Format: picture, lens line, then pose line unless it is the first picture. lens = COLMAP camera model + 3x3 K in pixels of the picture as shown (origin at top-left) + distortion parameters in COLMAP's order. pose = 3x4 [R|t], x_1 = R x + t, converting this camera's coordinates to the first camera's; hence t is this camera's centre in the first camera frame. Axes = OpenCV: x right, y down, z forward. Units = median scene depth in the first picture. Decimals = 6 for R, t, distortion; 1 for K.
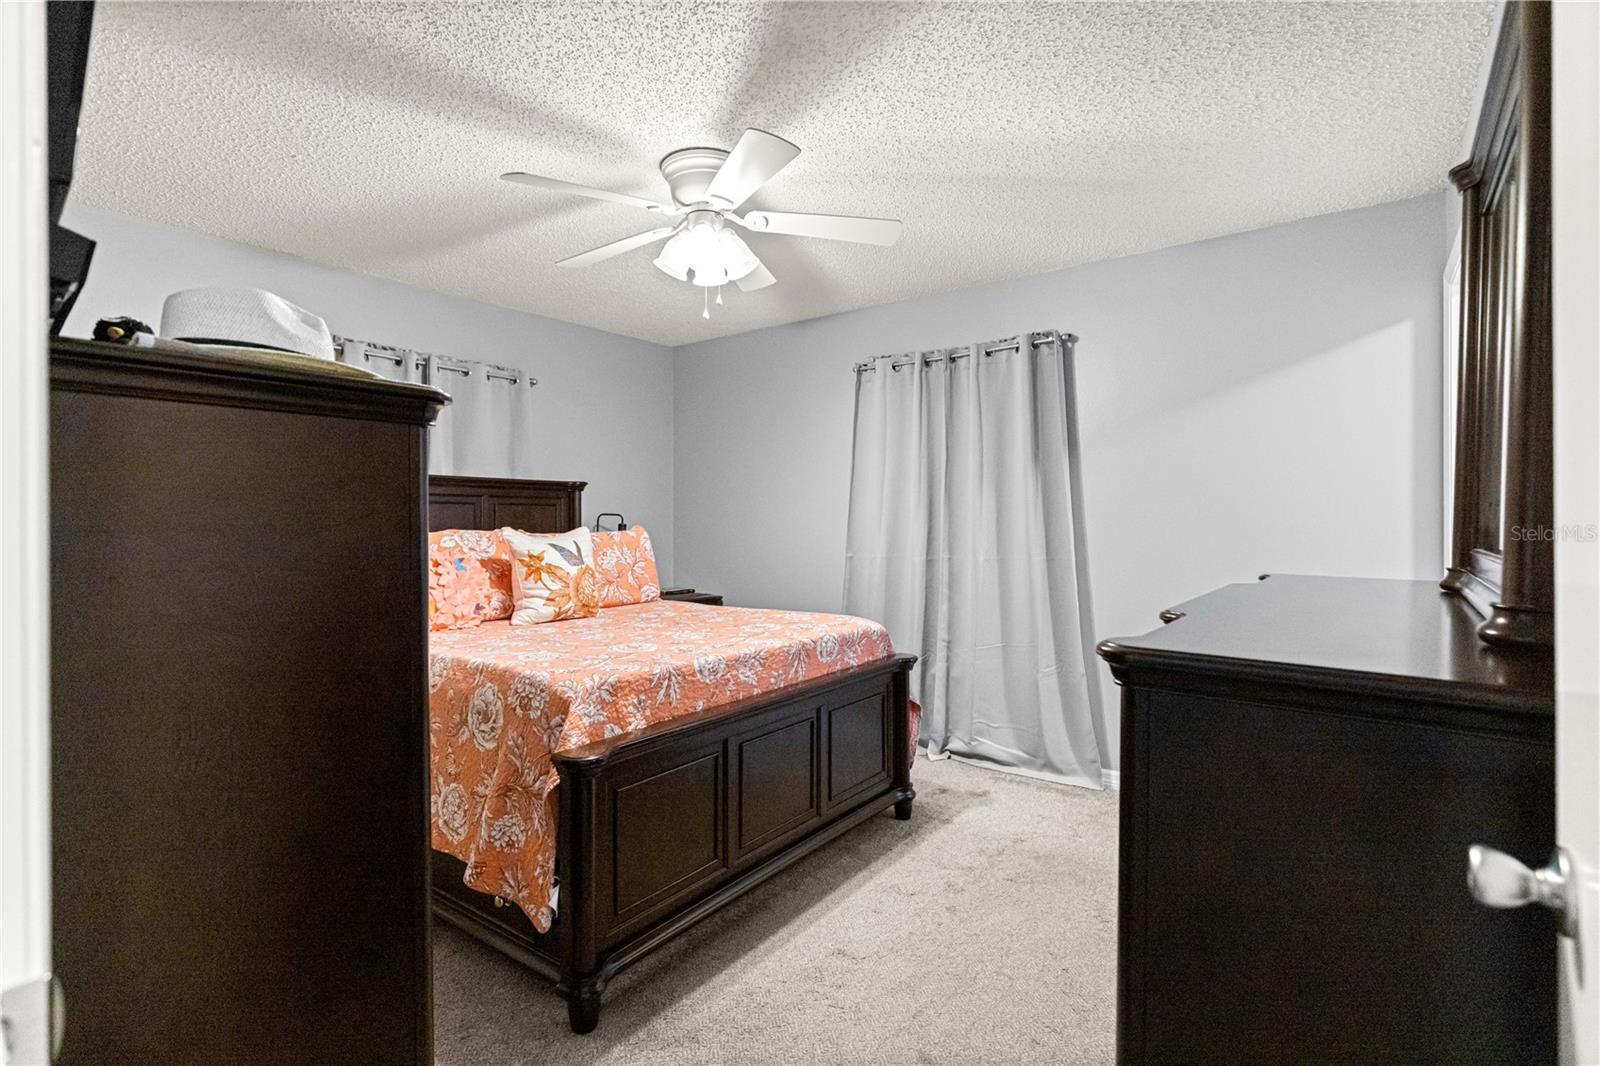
lens RADIAL K [[760.6, 0, 800.0], [0, 760.6, 533.0], [0, 0, 1]] dist [-0.000375, -0.000031]
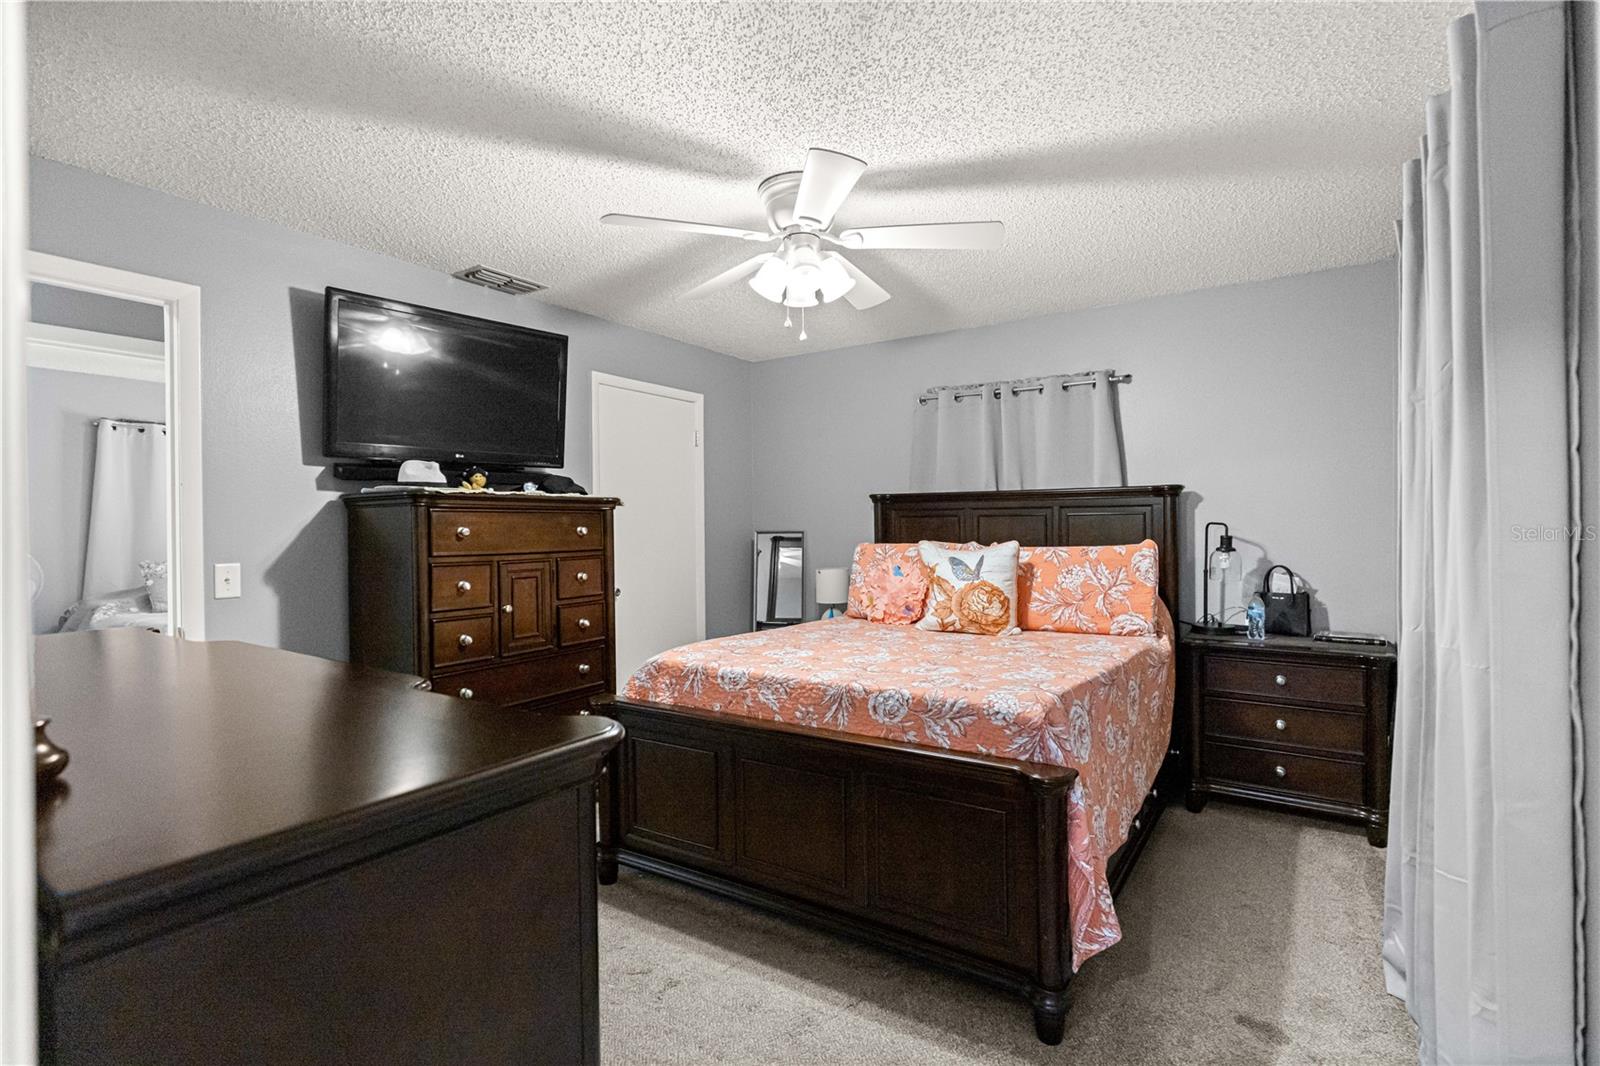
lens RADIAL K [[760.6, 0, 800.0], [0, 760.6, 533.0], [0, 0, 1]] dist [-0.000375, -0.000031]
pose [[0.053086, 0.014107, -0.998490, 0.858283], [-0.002690, 0.999899, 0.013984, -0.040142], [0.998586, 0.001943, 0.053118, 0.916261]]
